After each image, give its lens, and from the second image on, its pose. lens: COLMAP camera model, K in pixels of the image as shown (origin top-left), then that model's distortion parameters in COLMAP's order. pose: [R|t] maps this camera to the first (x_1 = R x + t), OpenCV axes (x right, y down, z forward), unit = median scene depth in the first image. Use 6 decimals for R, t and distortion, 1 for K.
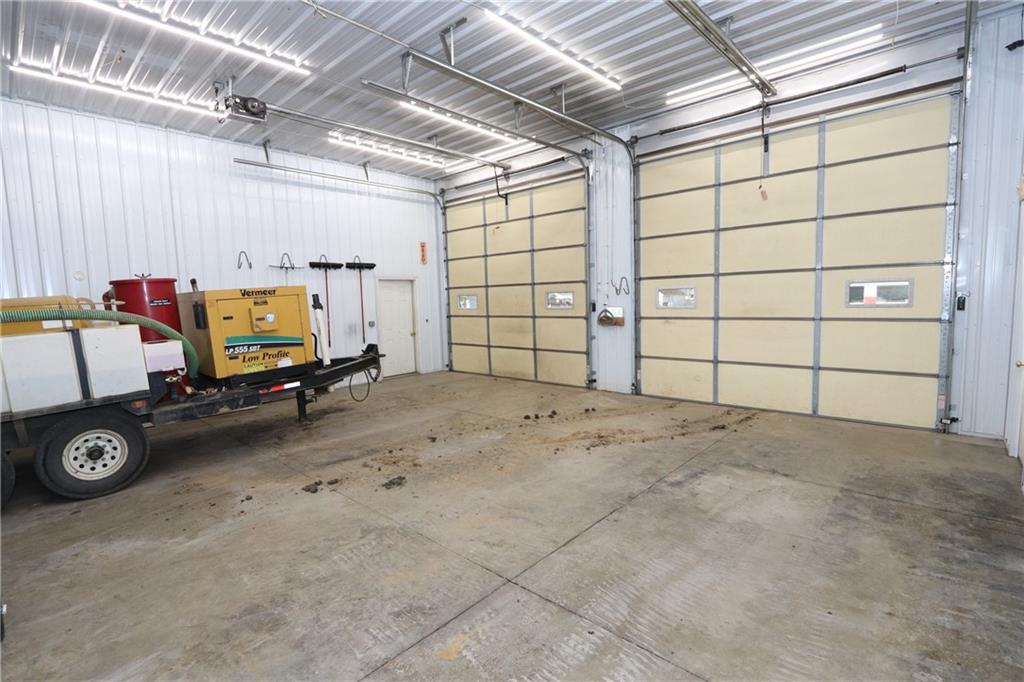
lens RADIAL K [[478.1, 0, 509.5], [0, 478.1, 344.9], [0, 0, 1]] dist [-0.015389, 0.002877]
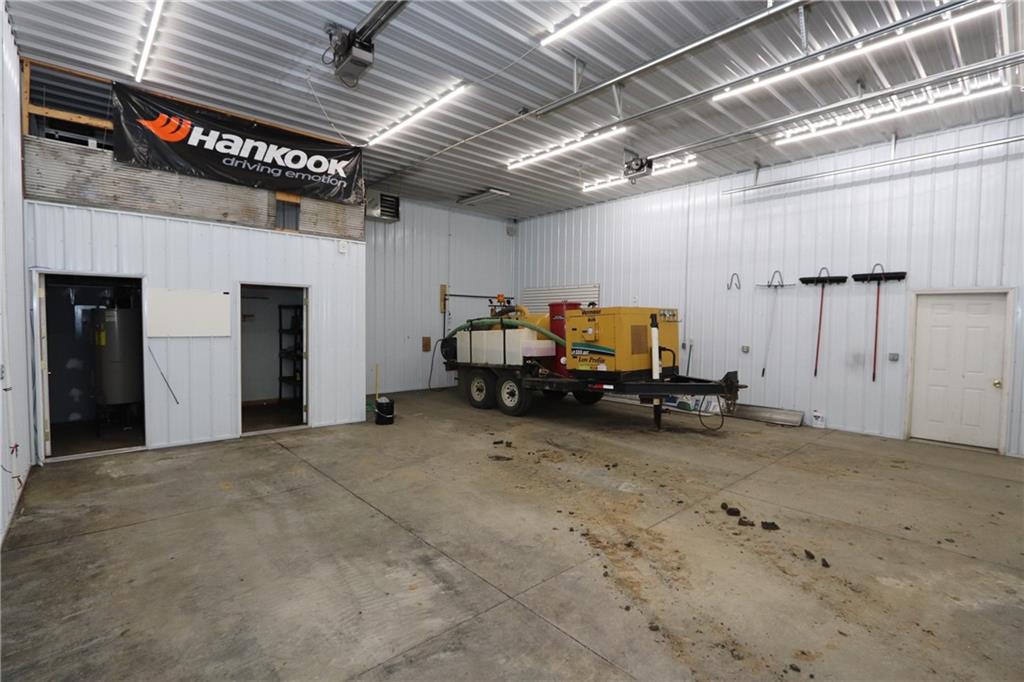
lens RADIAL K [[478.1, 0, 511.8], [0, 478.1, 340.2], [0, 0, 1]] dist [-0.015389, 0.002877]
pose [[-0.096824, 0.068294, -0.992956, 0.903195], [-0.108304, 0.990996, 0.078720, -0.121360], [0.989391, 0.115163, -0.088555, 0.964319]]
